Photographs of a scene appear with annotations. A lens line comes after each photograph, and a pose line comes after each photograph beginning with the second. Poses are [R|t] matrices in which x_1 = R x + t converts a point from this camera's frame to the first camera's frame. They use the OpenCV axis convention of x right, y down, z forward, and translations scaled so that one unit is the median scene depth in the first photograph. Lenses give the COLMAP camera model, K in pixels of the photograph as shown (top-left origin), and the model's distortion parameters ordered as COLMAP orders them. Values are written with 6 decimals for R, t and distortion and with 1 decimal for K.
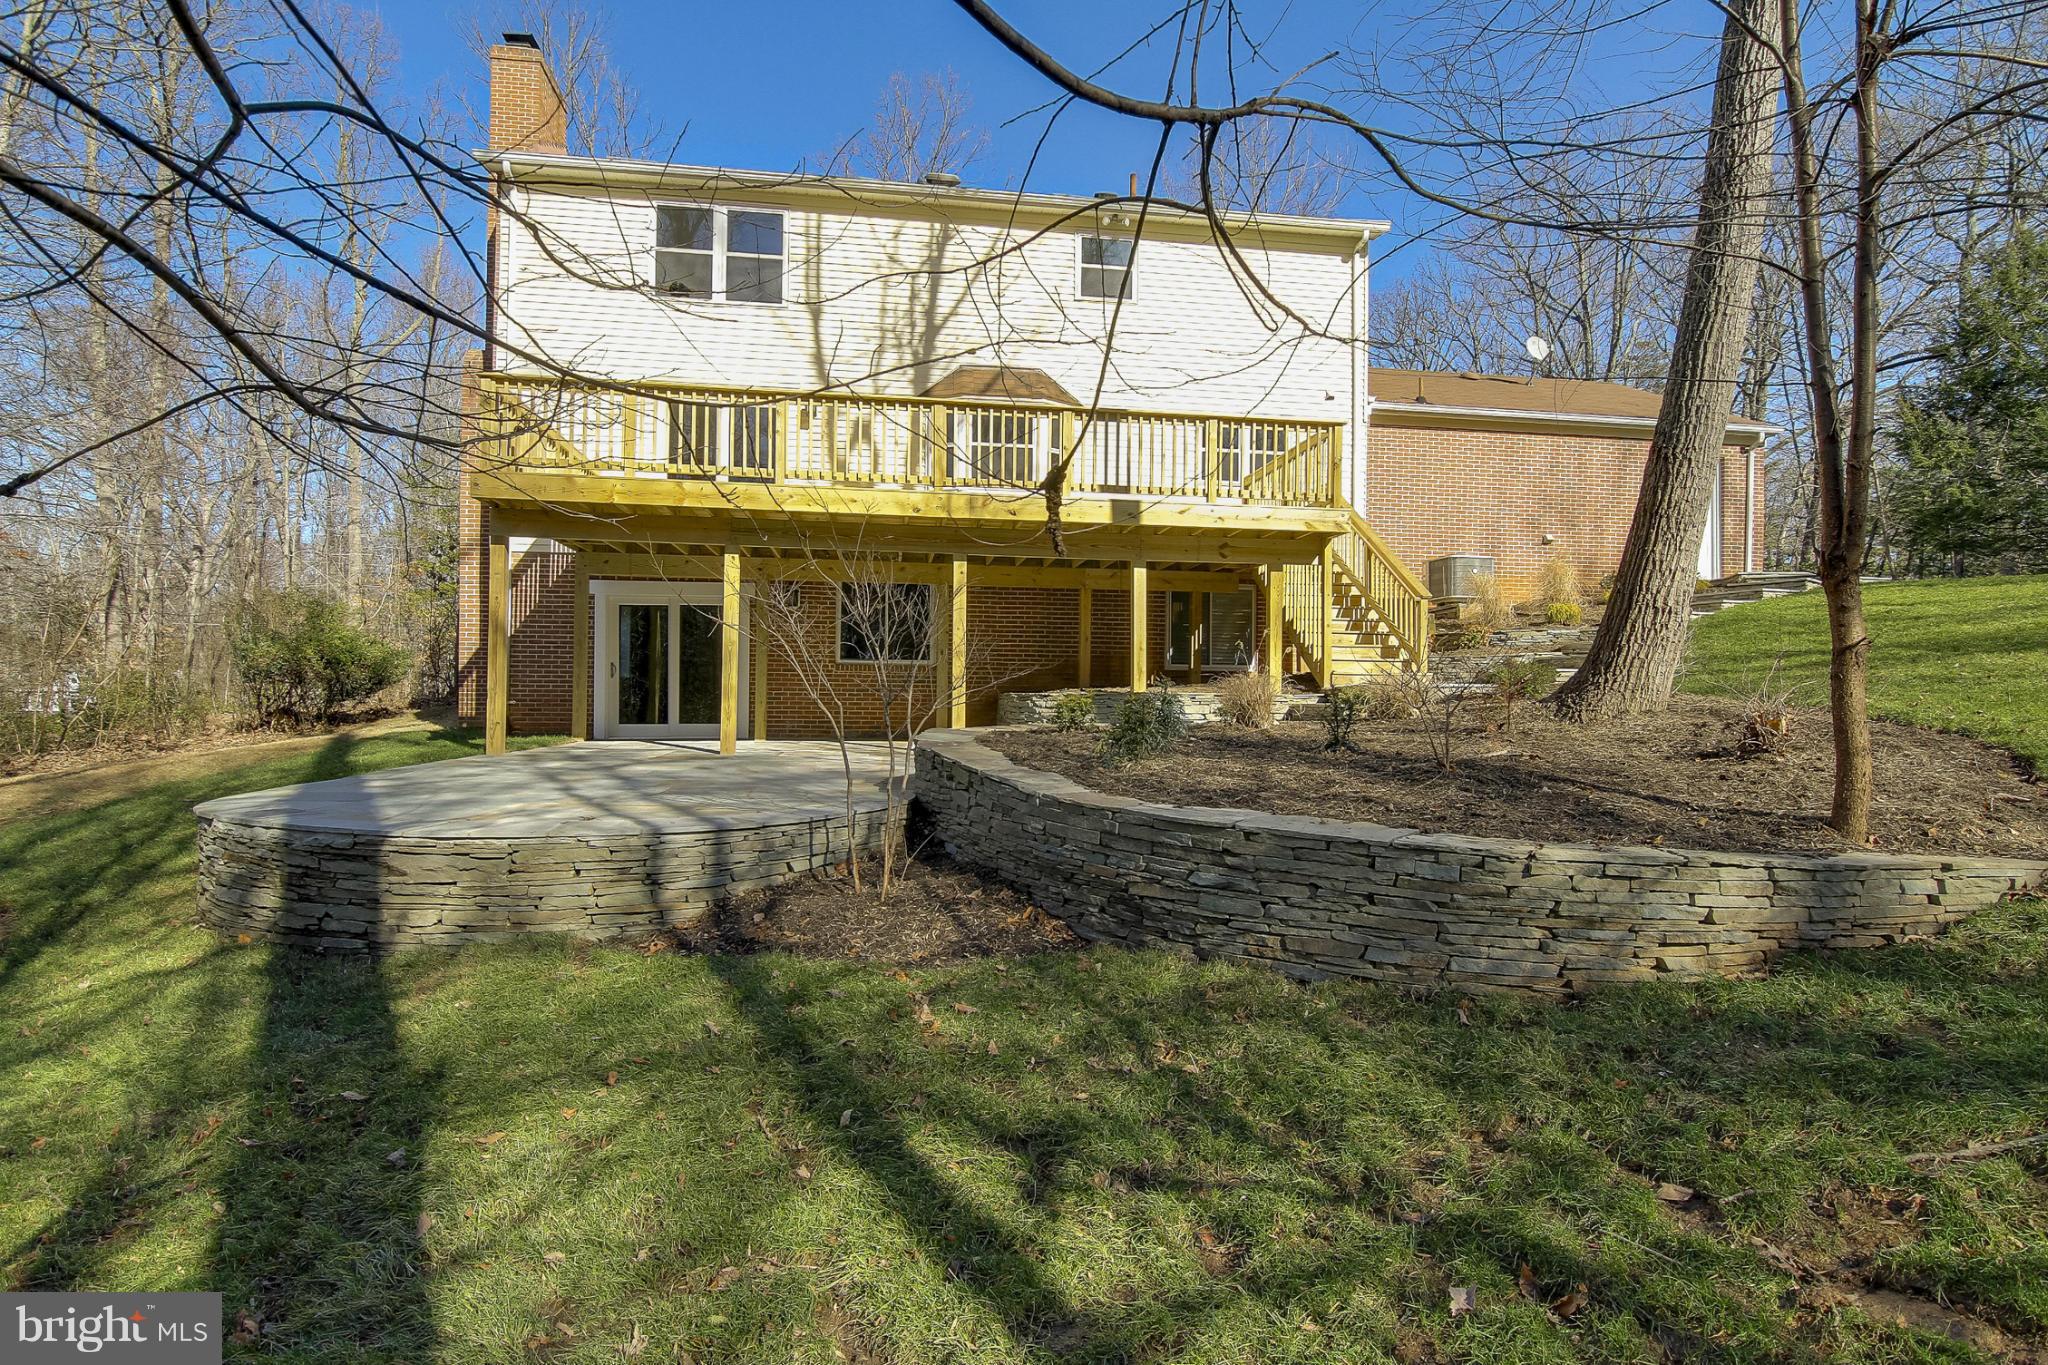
lens RADIAL K [[1035.1, 0, 1030.9], [0, 1035.1, 693.1], [0, 0, 1]] dist [0.000604, -0.020667]
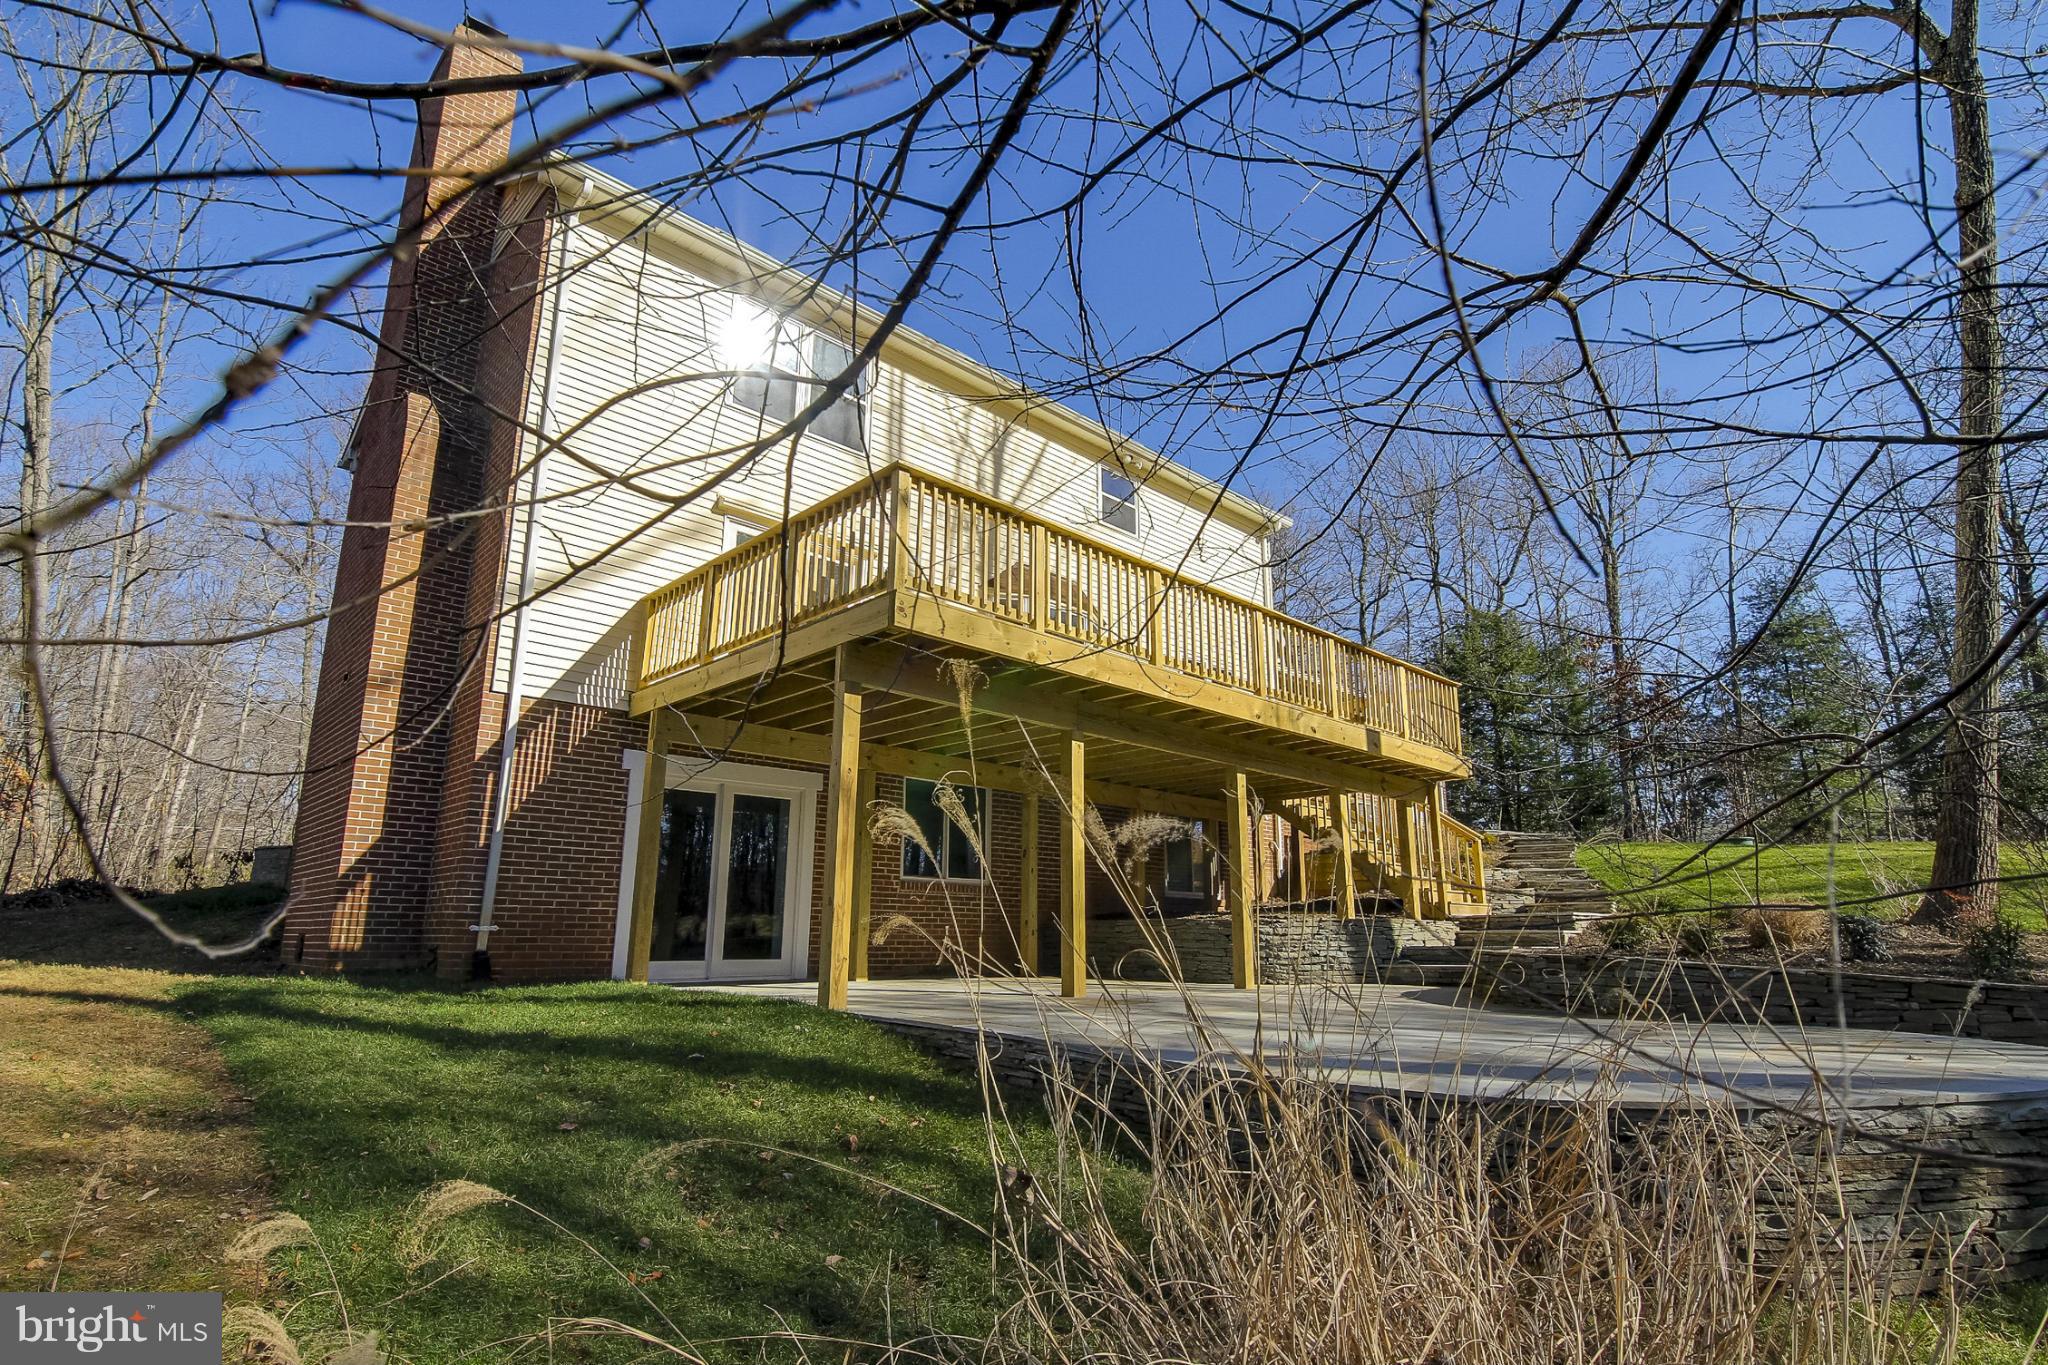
lens RADIAL K [[1035.1, 0, 1030.9], [0, 1035.1, 693.1], [0, 0, 1]] dist [0.000604, -0.020667]
pose [[0.806361, 0.130674, 0.576808, -0.604965], [-0.001141, 0.975628, -0.219430, 0.006545], [-0.591423, 0.176281, 0.786857, 0.278834]]
